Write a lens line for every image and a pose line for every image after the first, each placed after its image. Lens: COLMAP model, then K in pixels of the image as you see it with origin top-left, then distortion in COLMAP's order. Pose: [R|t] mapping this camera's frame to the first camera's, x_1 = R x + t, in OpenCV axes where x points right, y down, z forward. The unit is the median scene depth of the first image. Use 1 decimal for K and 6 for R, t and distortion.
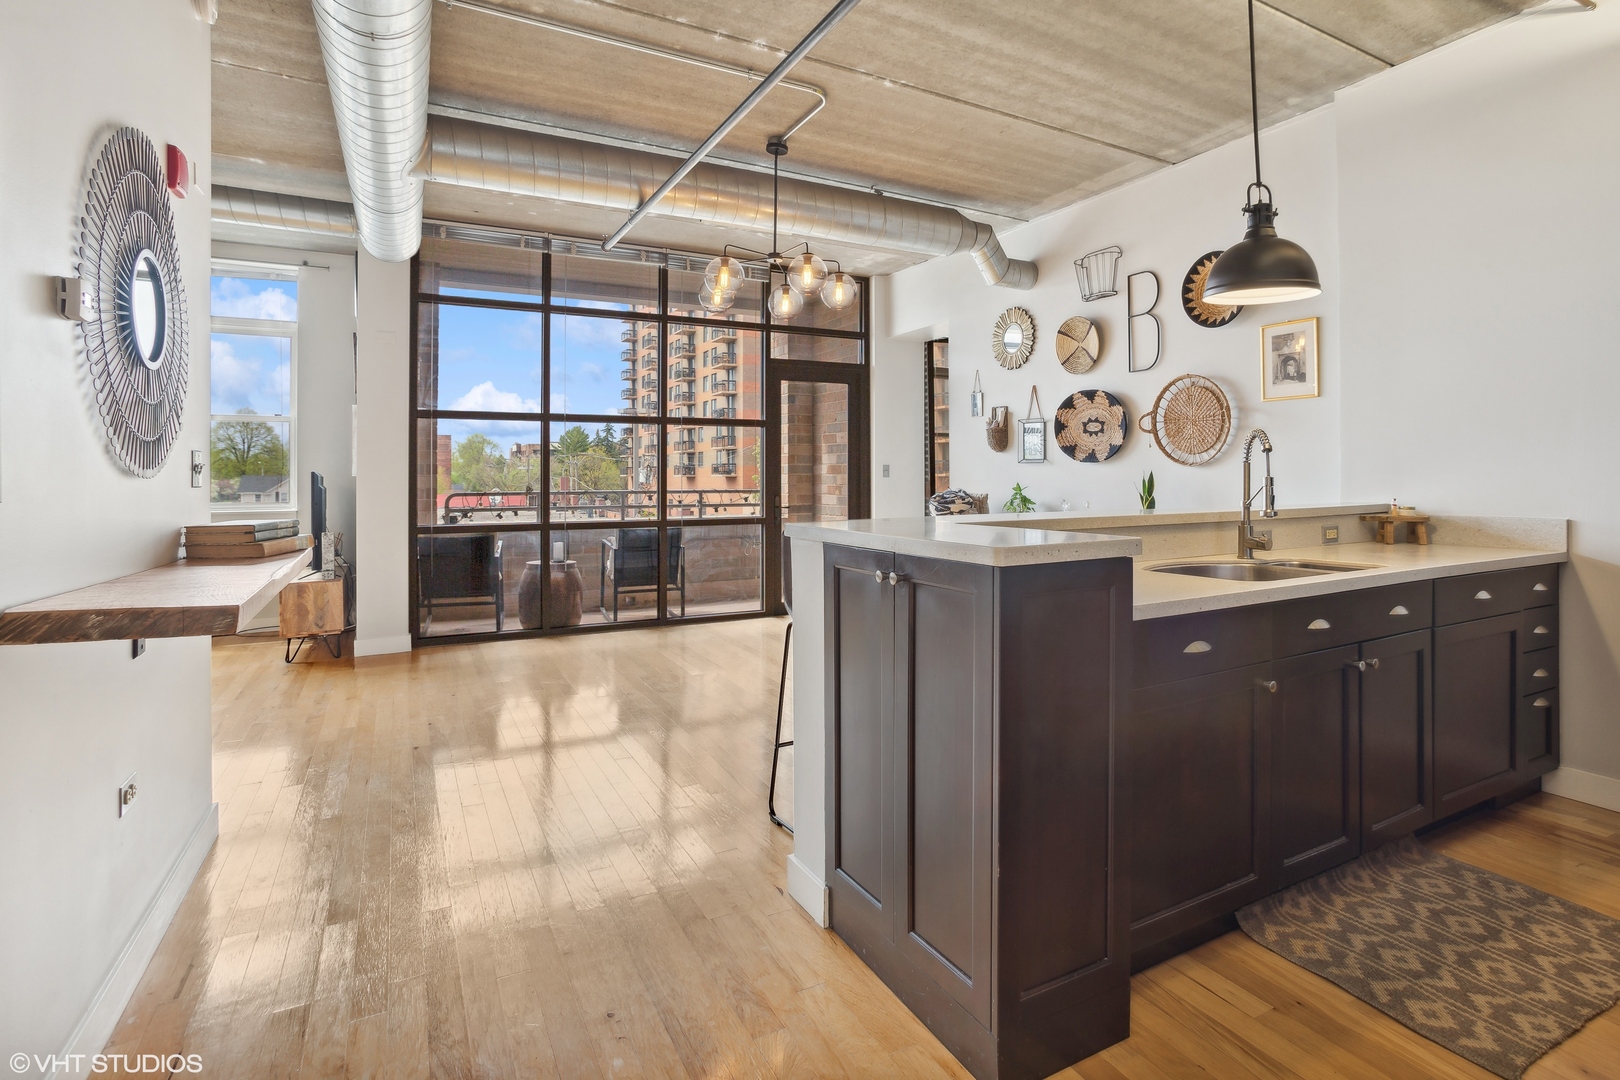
lens RADIAL K [[798.6, 0, 841.3], [0, 798.6, 471.3], [0, 0, 1]] dist [-0.060127, 0.032566]
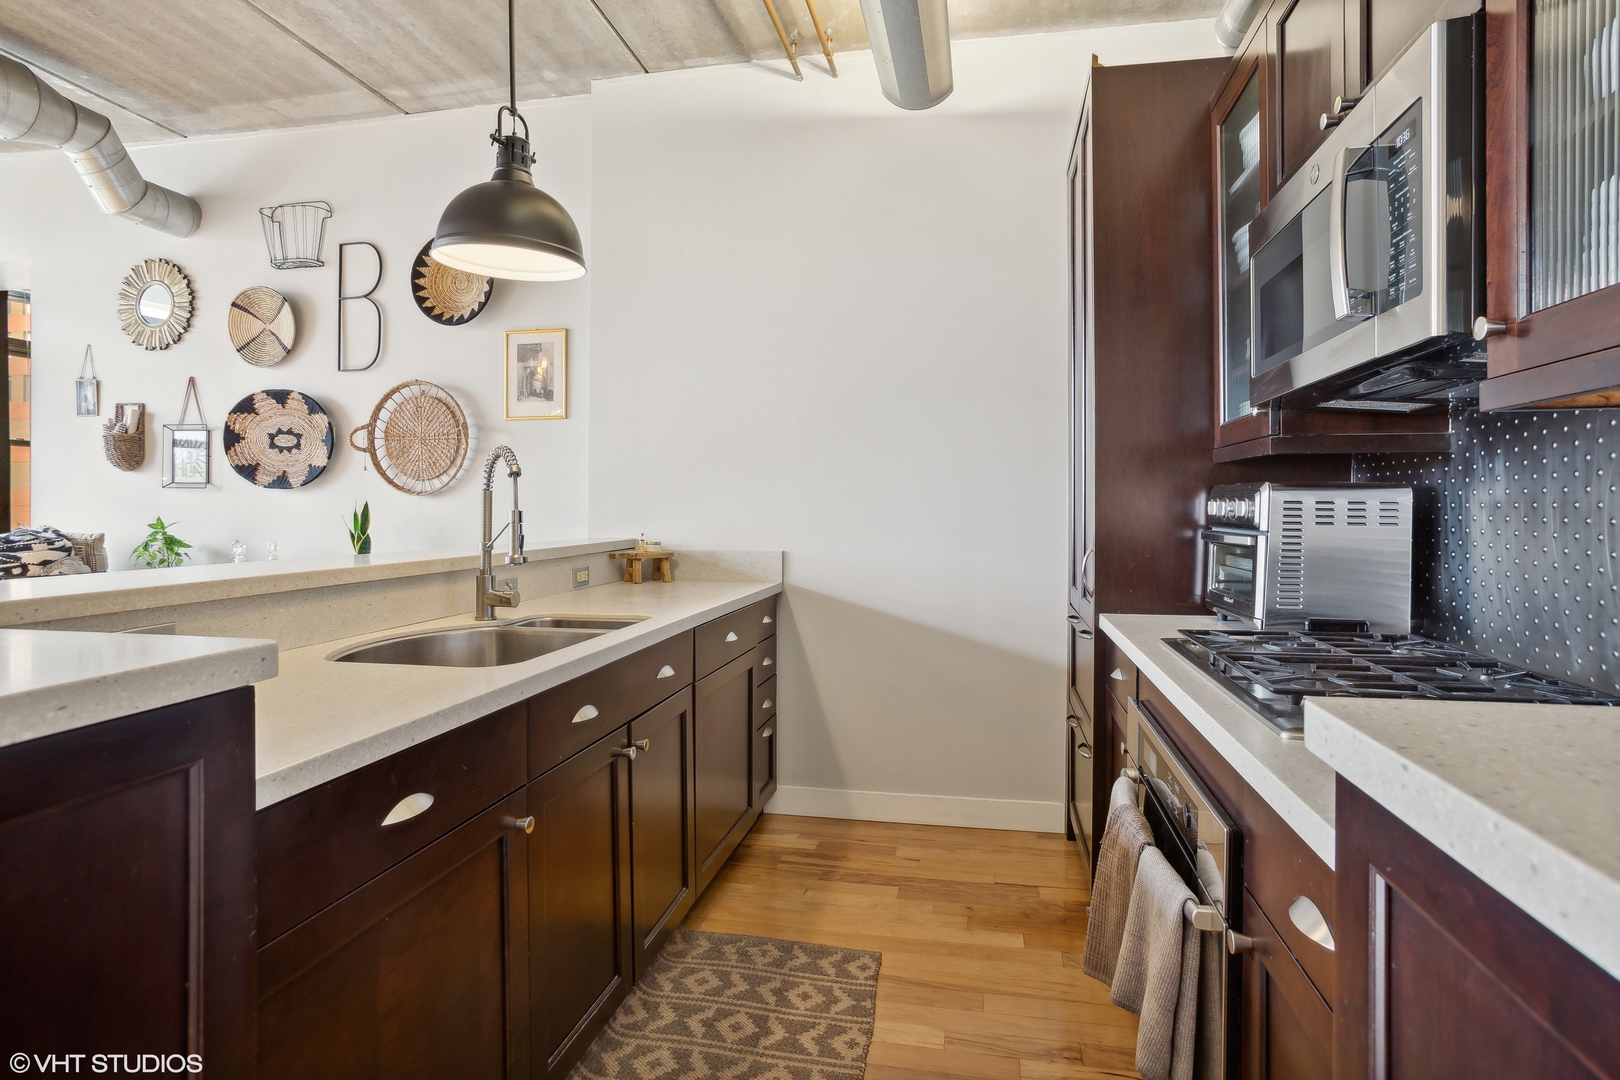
lens RADIAL K [[813.8, 0, 829.7], [0, 813.8, 507.0], [0, 0, 1]] dist [-0.064820, 0.035812]
pose [[0.636789, 0.003528, 0.771030, 0.085218], [-0.008061, 0.999965, 0.002083, -0.000037], [-0.770996, -0.007542, 0.636796, 0.168950]]
